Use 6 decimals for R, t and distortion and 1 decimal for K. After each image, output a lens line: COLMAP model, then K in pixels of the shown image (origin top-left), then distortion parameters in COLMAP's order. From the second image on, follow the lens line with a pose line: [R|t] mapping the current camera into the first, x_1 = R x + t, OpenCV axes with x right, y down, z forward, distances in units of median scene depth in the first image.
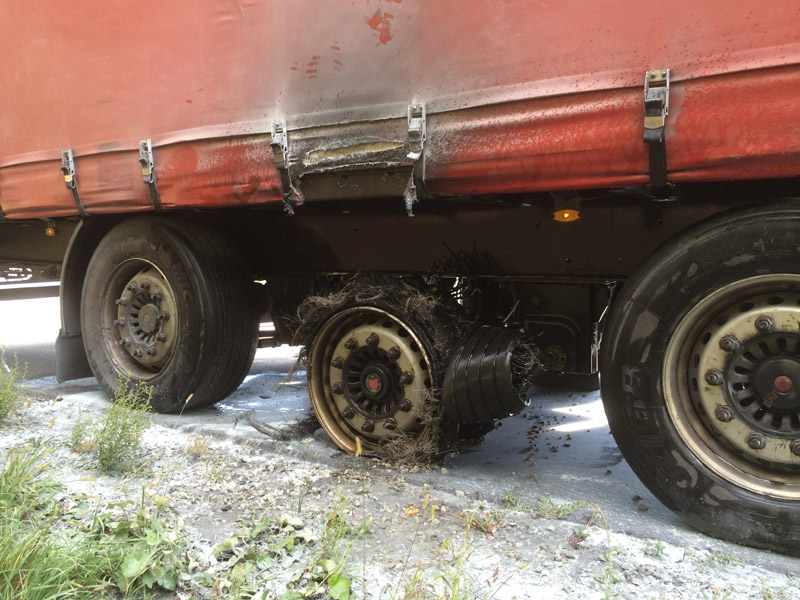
lens RADIAL K [[673.2, 0, 400.0], [0, 673.2, 300.0], [0, 0, 1]] dist [0.008084, 0.002920]
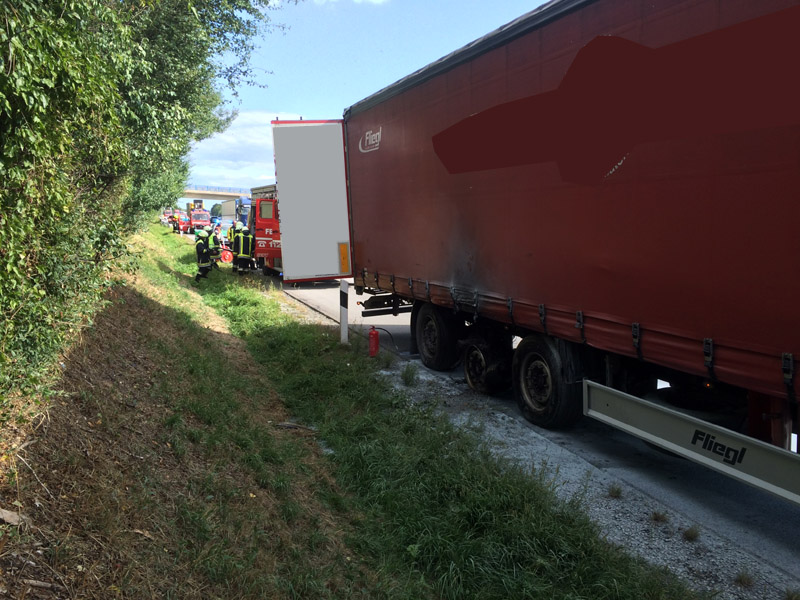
lens RADIAL K [[673.2, 0, 400.0], [0, 673.2, 300.0], [0, 0, 1]] dist [0.008084, 0.002920]
pose [[0.811532, 0.052944, -0.581904, 1.565799], [-0.018765, 0.997734, 0.064607, -0.414634], [0.584006, -0.041511, 0.810687, -1.856541]]
